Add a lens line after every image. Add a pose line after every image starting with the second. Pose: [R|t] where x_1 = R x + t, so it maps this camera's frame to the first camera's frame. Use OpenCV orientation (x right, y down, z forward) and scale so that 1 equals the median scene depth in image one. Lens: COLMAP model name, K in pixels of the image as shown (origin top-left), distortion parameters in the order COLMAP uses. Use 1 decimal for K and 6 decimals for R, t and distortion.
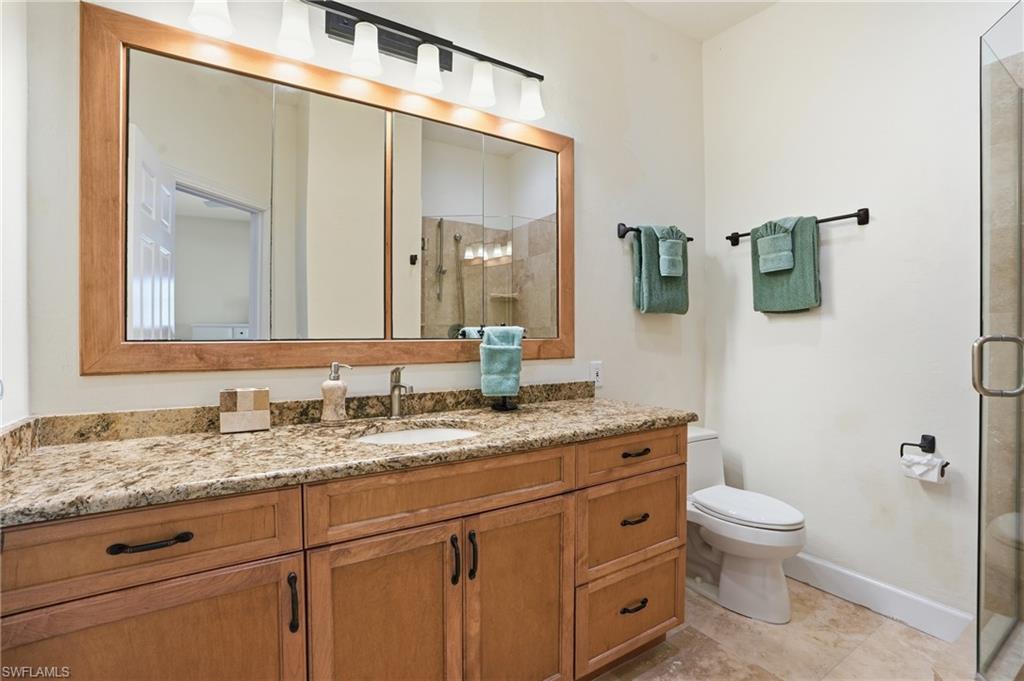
lens RADIAL K [[474.2, 0, 510.9], [0, 474.2, 341.7], [0, 0, 1]] dist [-0.036063, 0.007738]
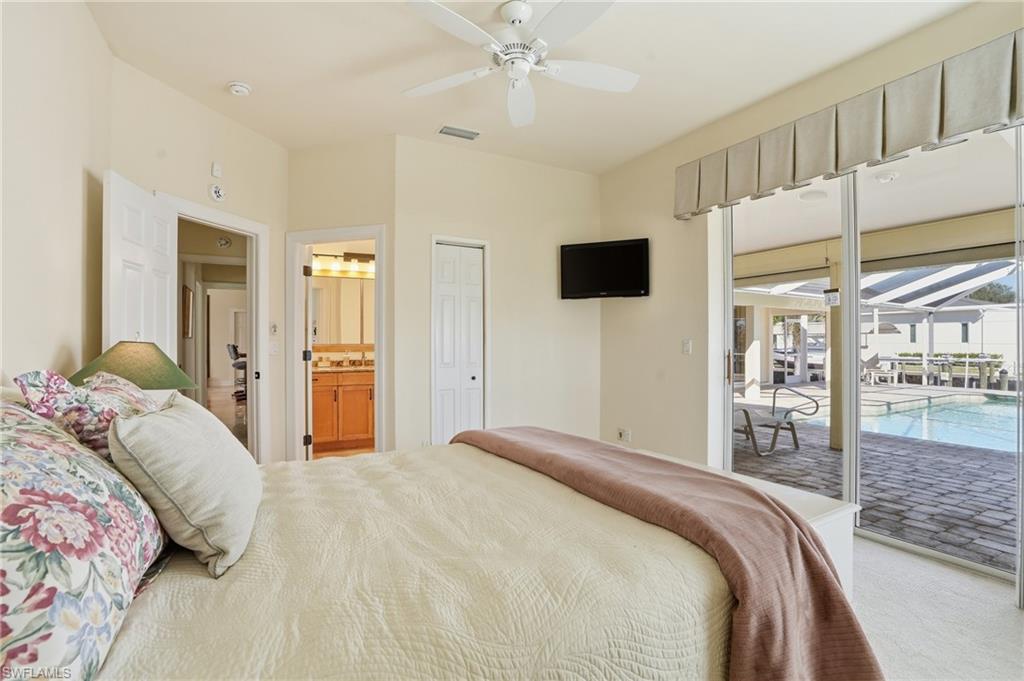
lens RADIAL K [[474.2, 0, 512.1], [0, 474.2, 342.6], [0, 0, 1]] dist [-0.036063, 0.007738]
pose [[0.997363, 0.005719, -0.072352, 1.188737], [-0.006095, 0.999969, -0.004980, -0.007373], [0.072322, 0.005408, 0.997367, -2.600861]]
